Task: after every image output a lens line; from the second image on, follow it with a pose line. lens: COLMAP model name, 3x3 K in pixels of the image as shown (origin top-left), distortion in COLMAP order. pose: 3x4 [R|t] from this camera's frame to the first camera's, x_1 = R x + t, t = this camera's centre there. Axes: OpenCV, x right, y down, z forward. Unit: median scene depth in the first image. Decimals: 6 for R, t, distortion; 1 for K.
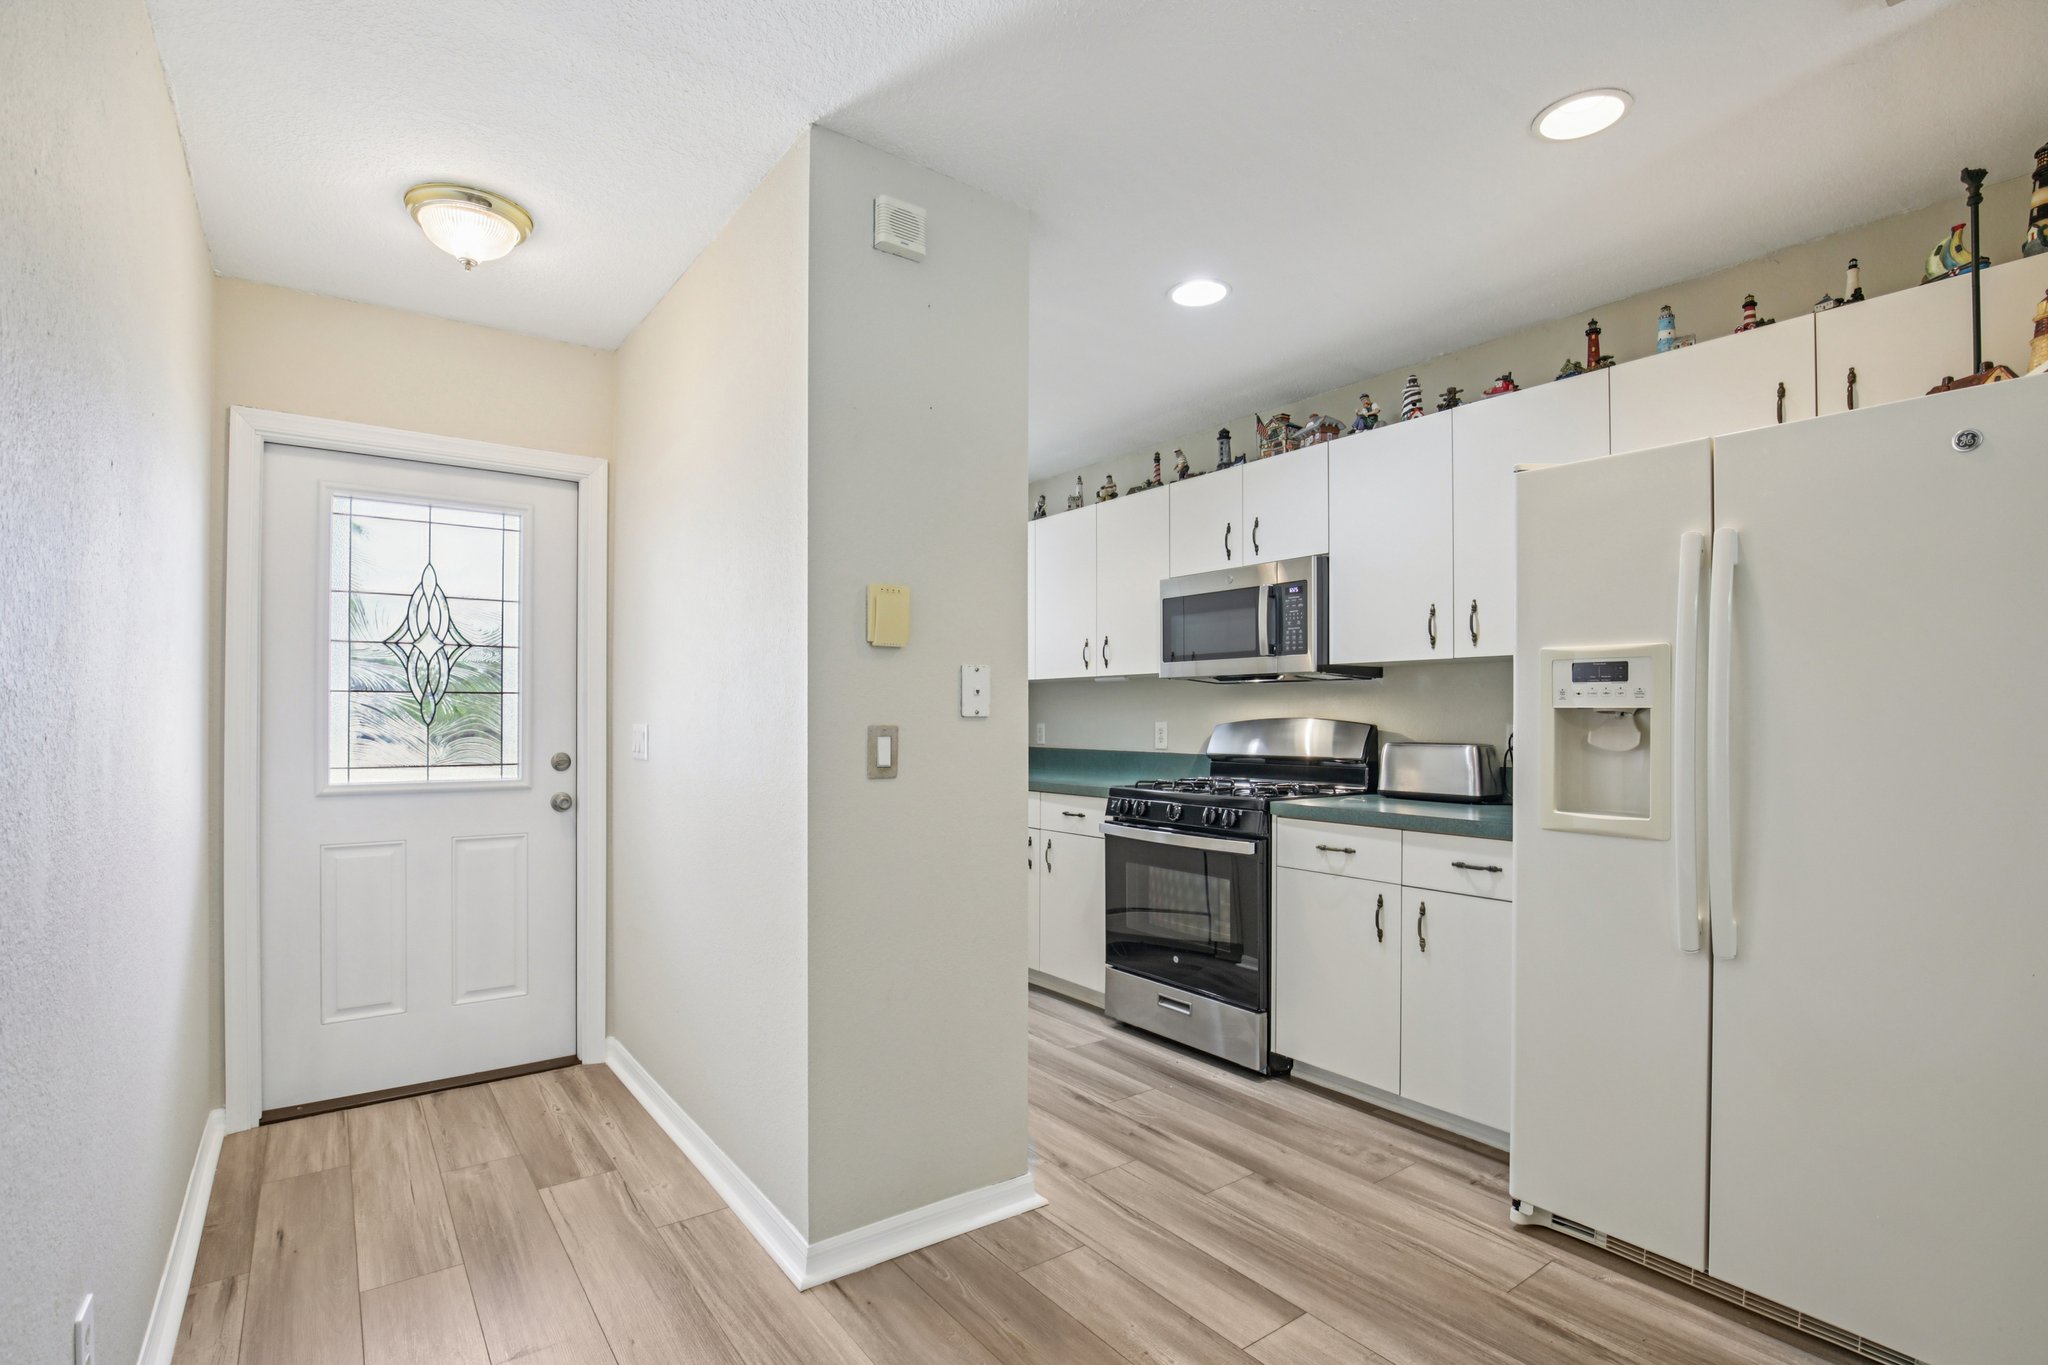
lens RADIAL K [[980.6, 0, 1019.1], [0, 980.6, 709.3], [0, 0, 1]] dist [-0.034724, 0.000463]
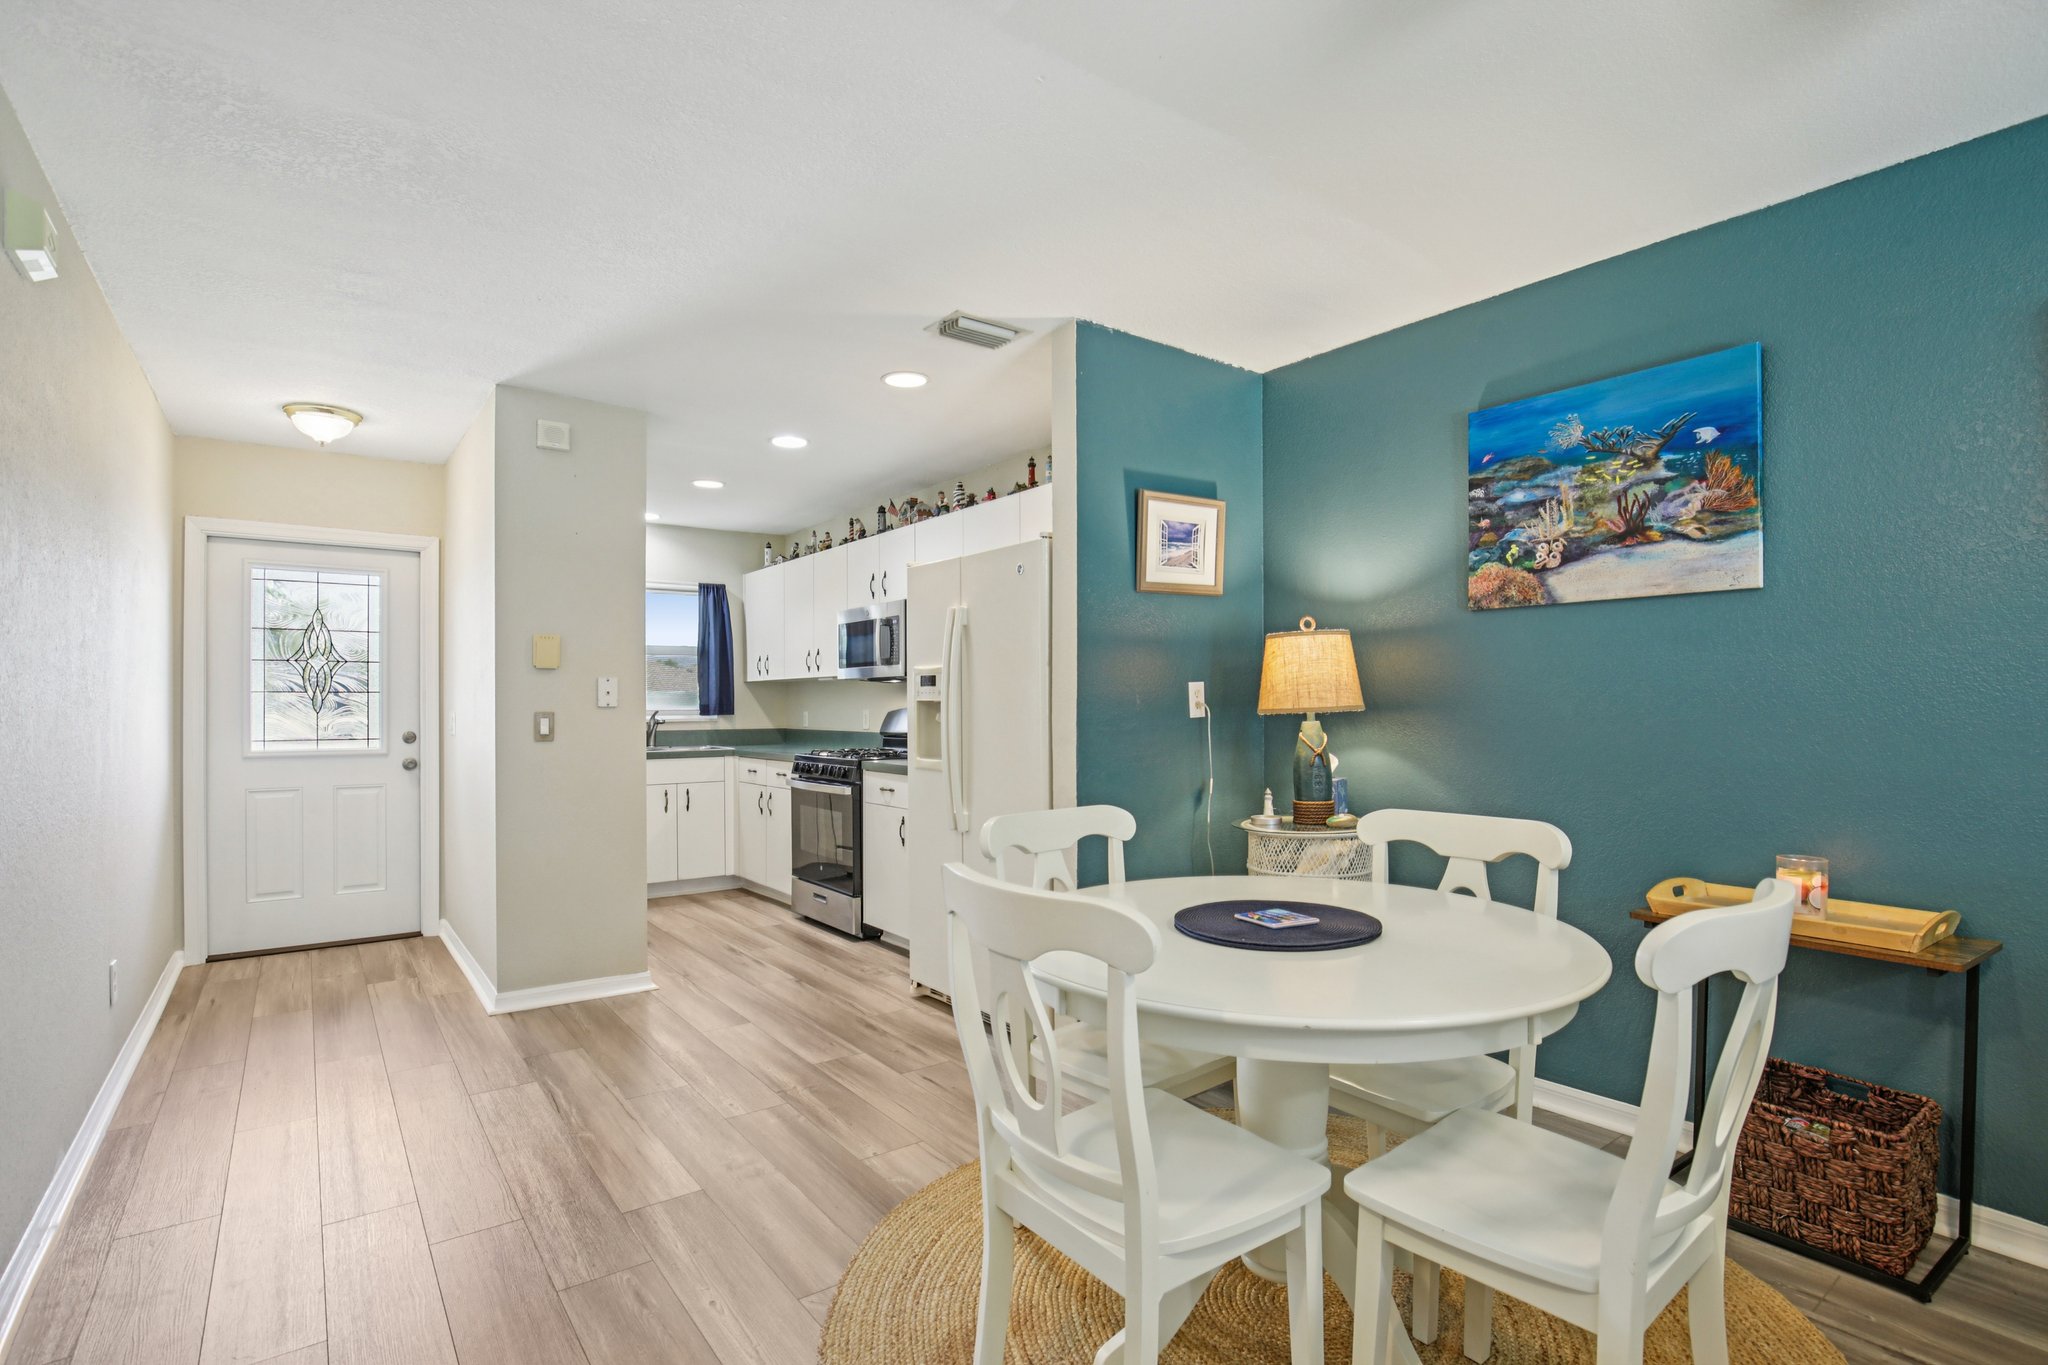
lens RADIAL K [[980.6, 0, 1021.7], [0, 980.6, 700.5], [0, 0, 1]] dist [-0.034724, 0.000463]
pose [[0.999816, -0.003745, 0.018810, 0.515130], [0.003701, 0.999990, 0.002406, -0.004026], [-0.018819, -0.002336, 0.999820, -0.591980]]
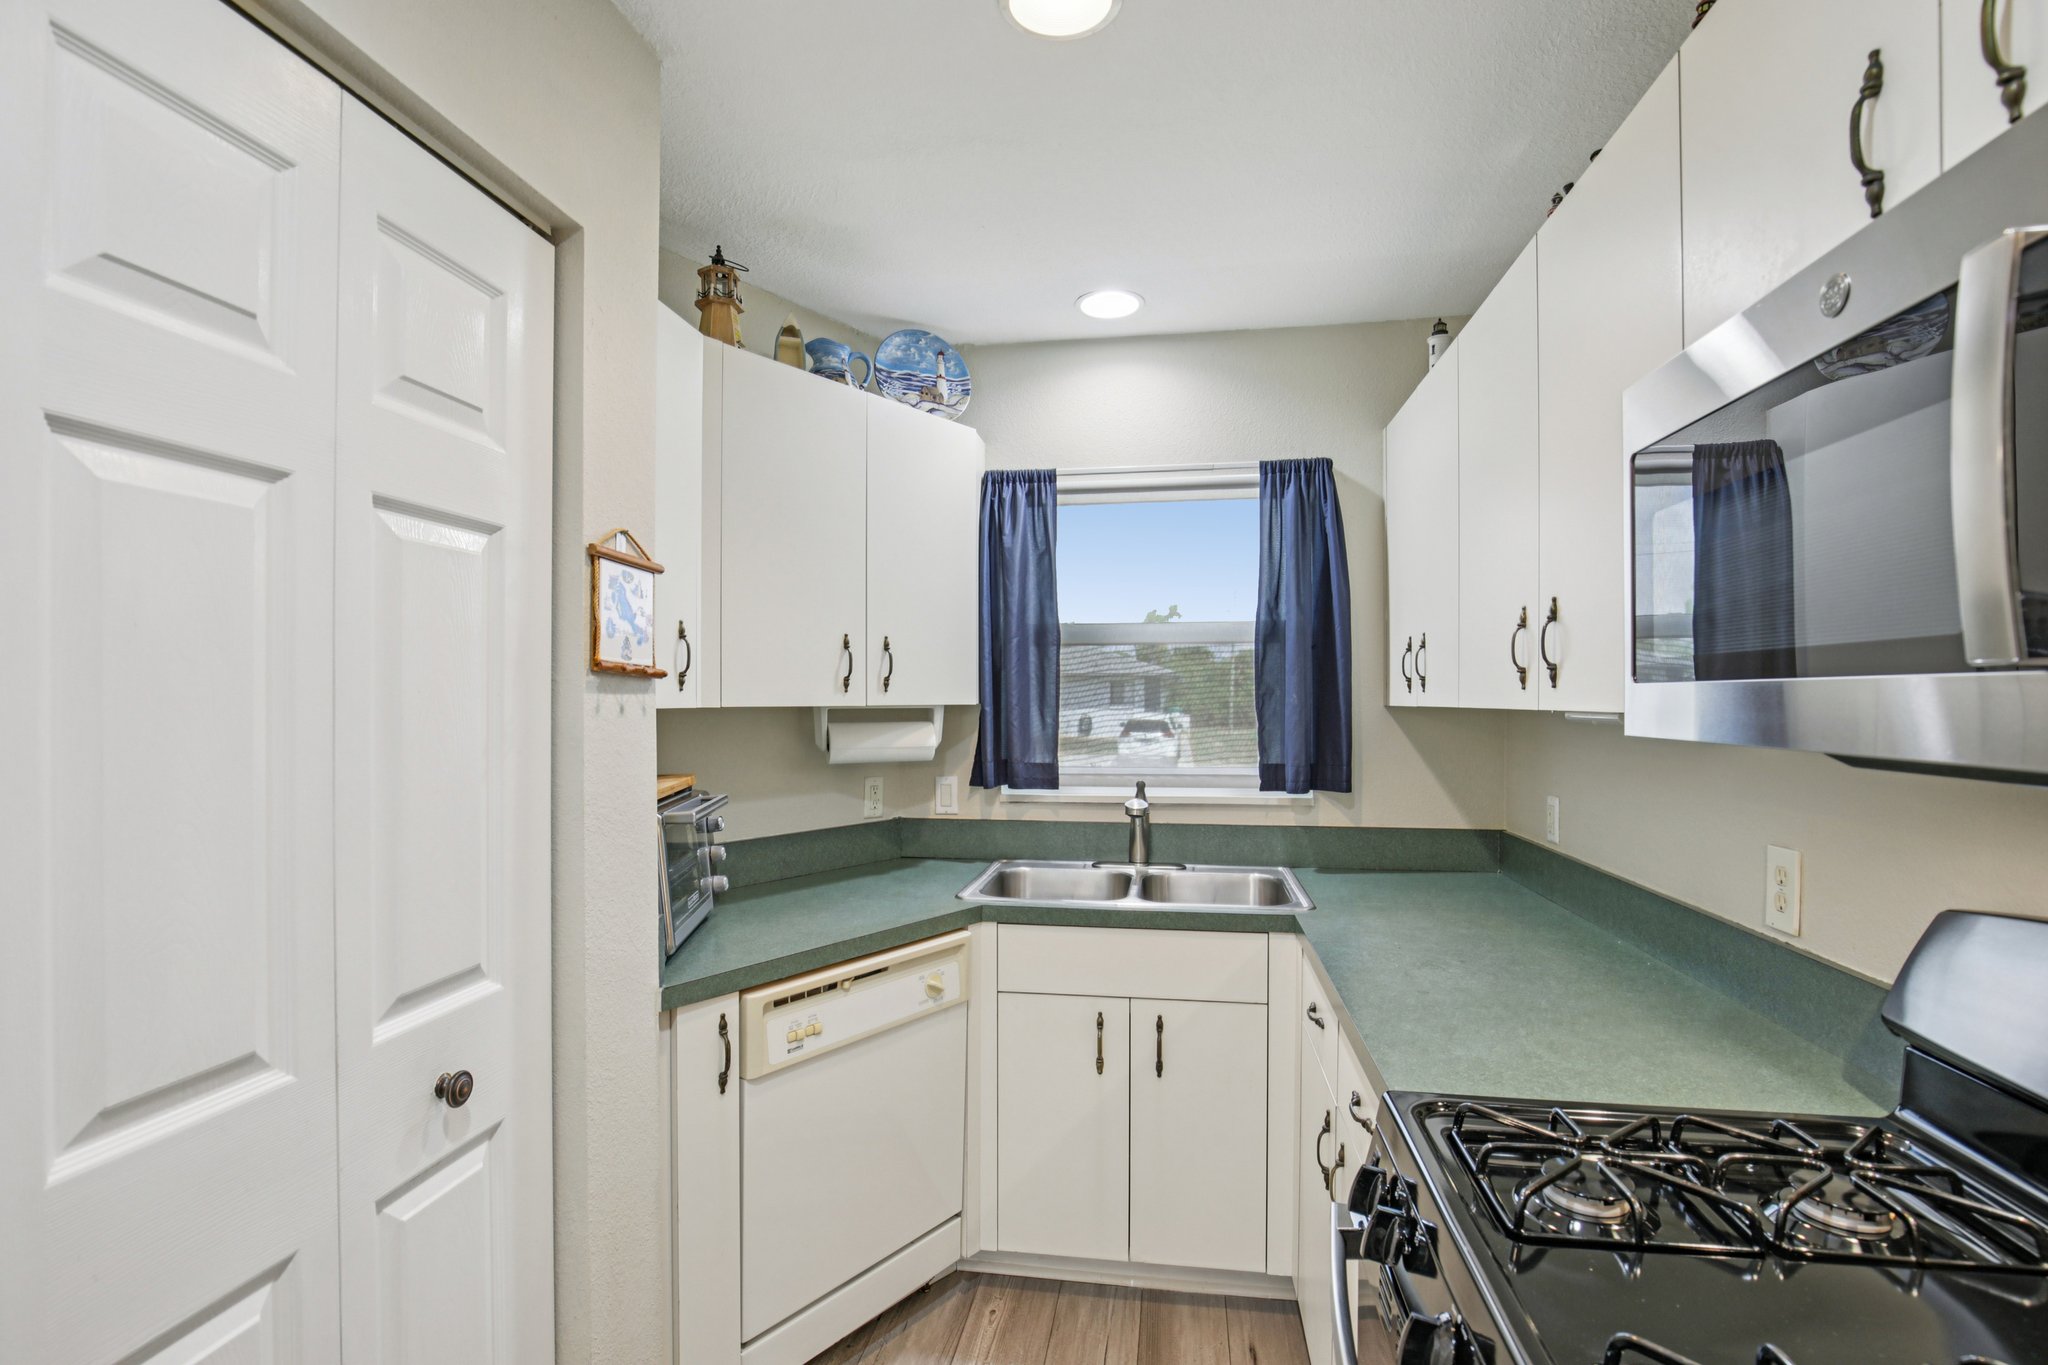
lens RADIAL K [[980.6, 0, 1016.7], [0, 980.6, 694.4], [0, 0, 1]] dist [-0.034724, 0.000463]
pose [[0.708478, 0.000914, -0.705732, 0.287301], [-0.001225, 0.999999, 0.000065, -0.057941], [0.705732, 0.000819, 0.708479, 0.906891]]
